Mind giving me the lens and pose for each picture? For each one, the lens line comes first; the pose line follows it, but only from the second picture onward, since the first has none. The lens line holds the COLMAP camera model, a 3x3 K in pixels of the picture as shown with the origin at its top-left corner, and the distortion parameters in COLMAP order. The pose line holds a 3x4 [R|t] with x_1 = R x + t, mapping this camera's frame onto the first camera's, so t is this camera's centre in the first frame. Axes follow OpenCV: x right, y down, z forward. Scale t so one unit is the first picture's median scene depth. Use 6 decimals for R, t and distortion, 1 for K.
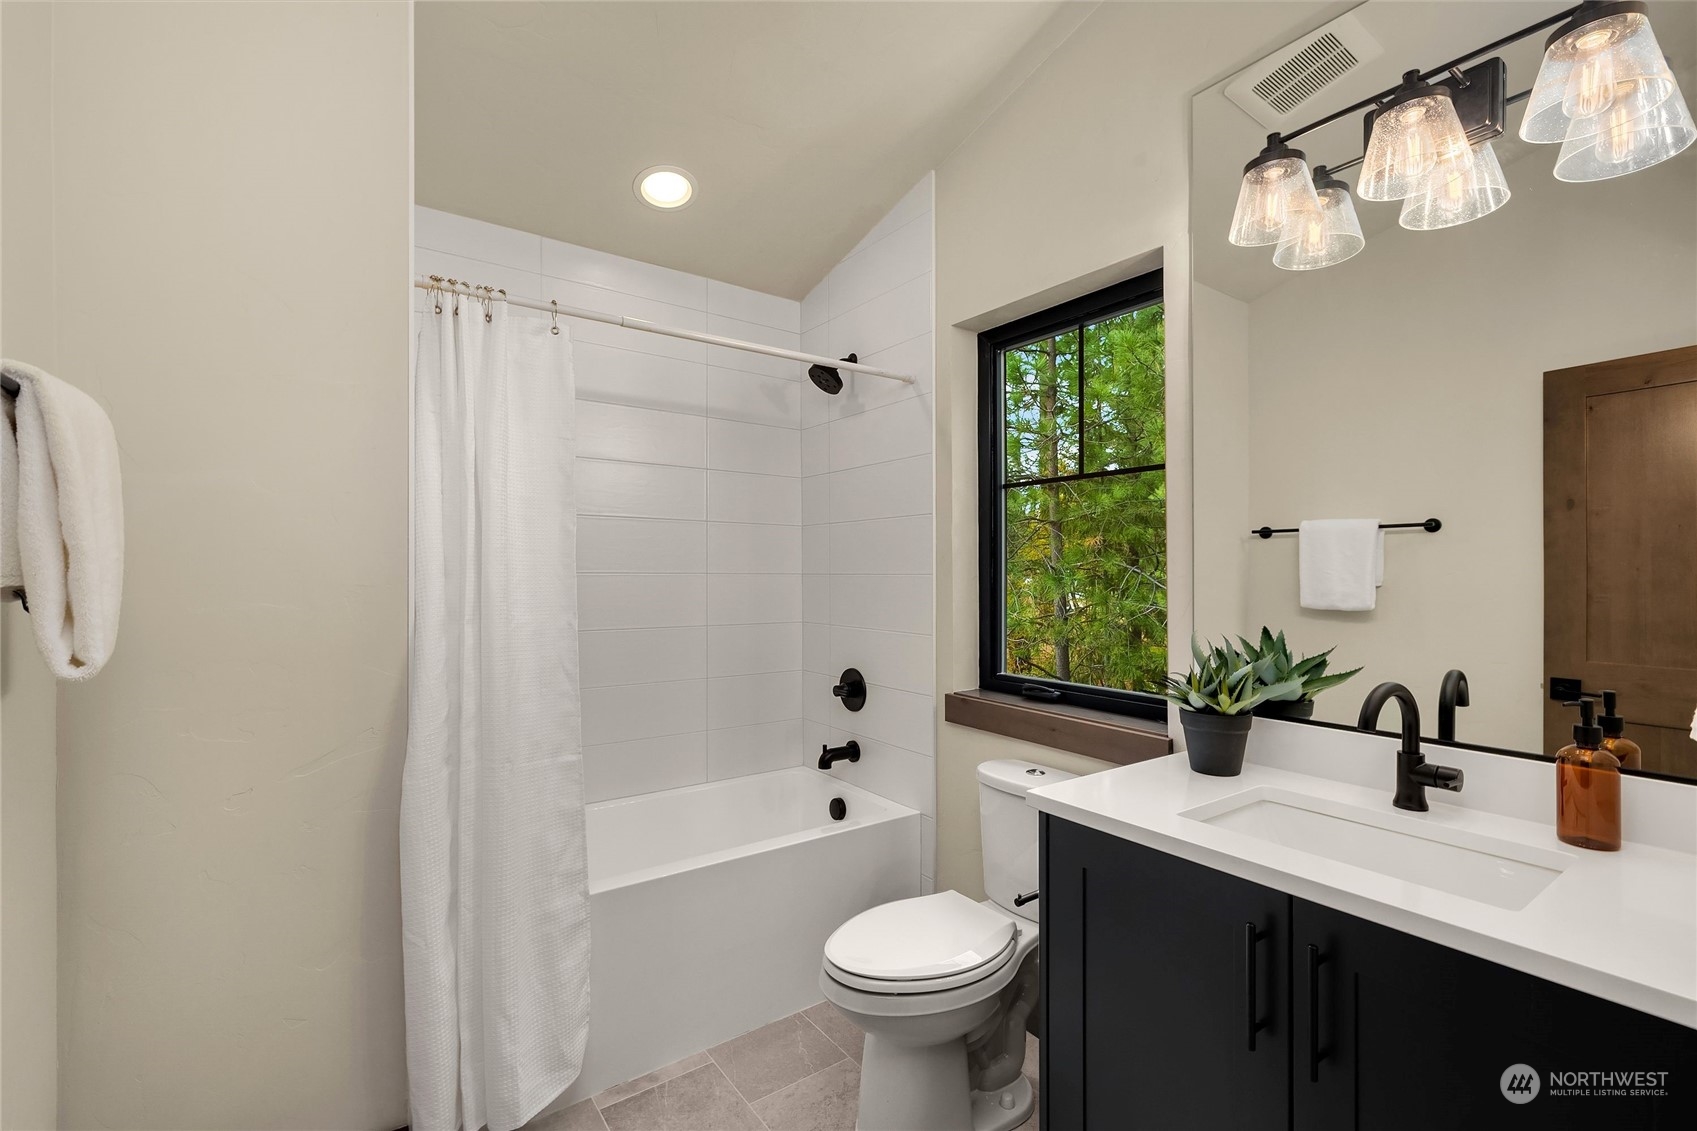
lens RADIAL K [[745.6, 0, 848.1], [0, 745.6, 568.1], [0, 0, 1]] dist [0.000035, -0.000316]
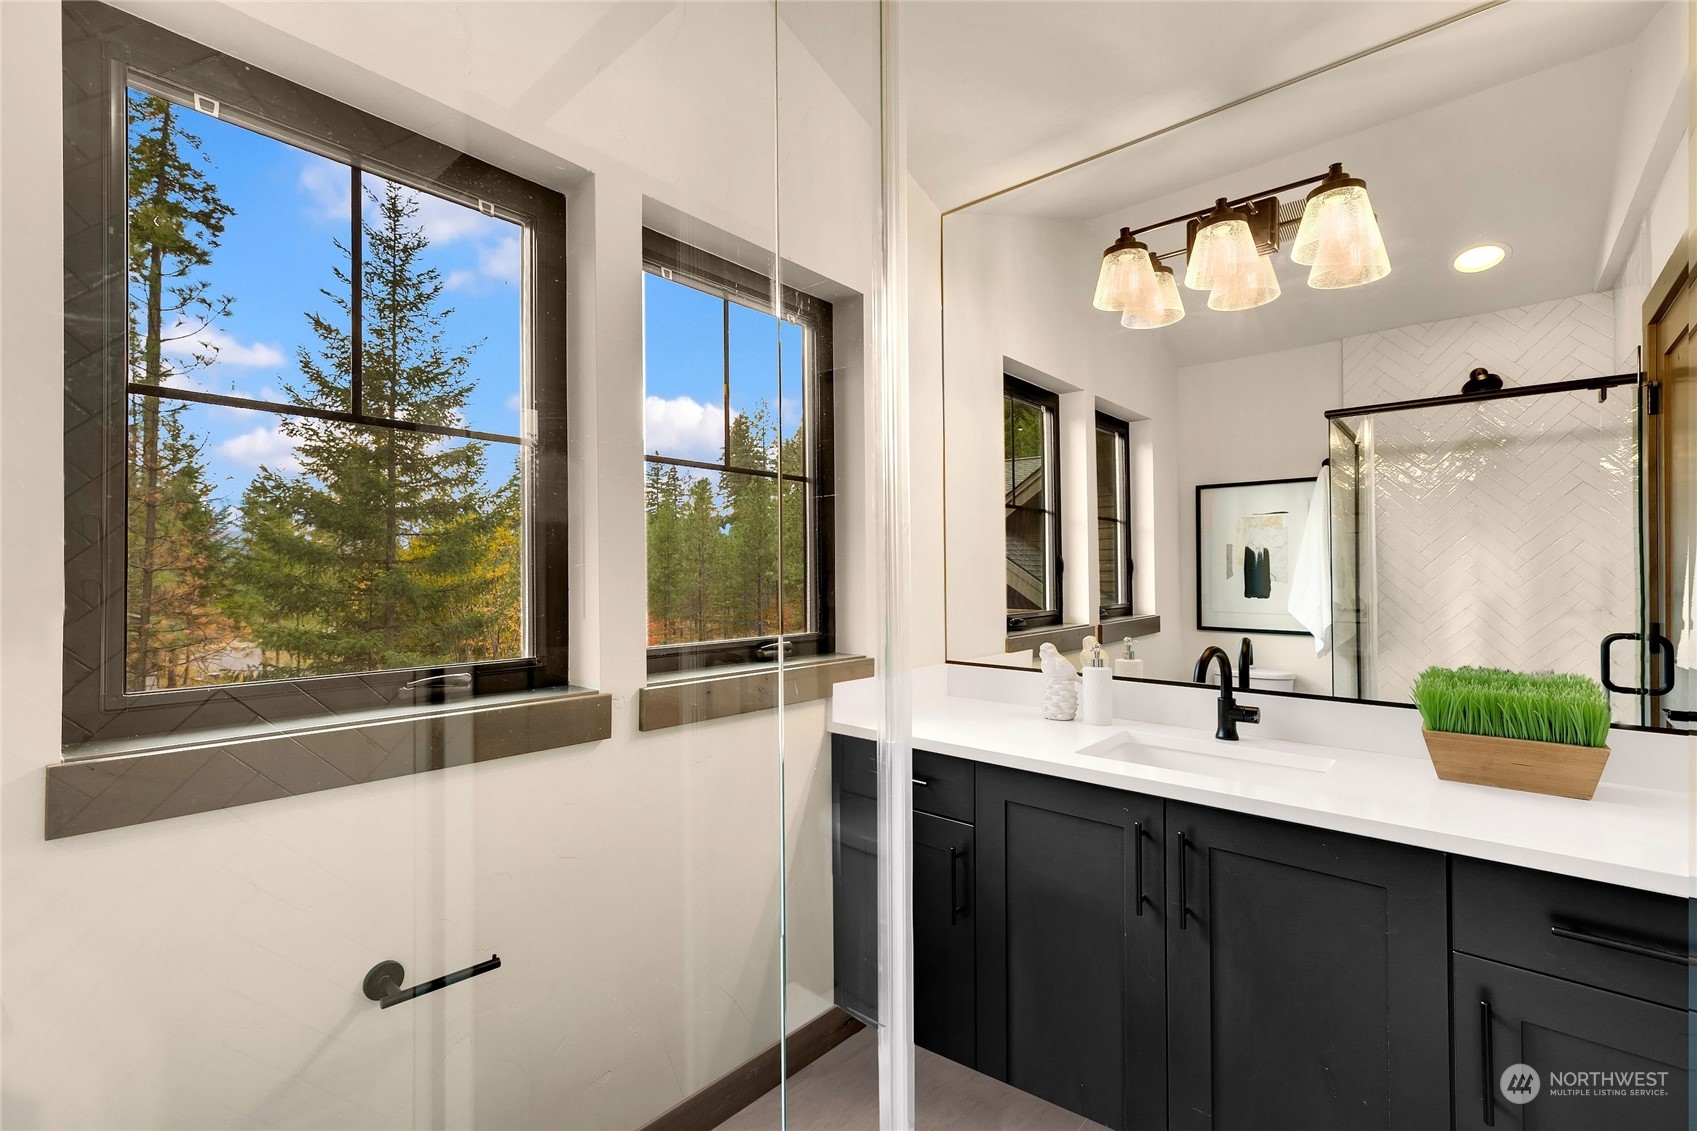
lens RADIAL K [[745.6, 0, 845.9], [0, 745.6, 571.7], [0, 0, 1]] dist [0.000035, -0.000316]
pose [[0.972133, -0.008035, 0.234292, -0.235196], [0.007203, 0.999964, 0.004409, 0.002467], [-0.234319, -0.002599, 0.972156, -0.162573]]
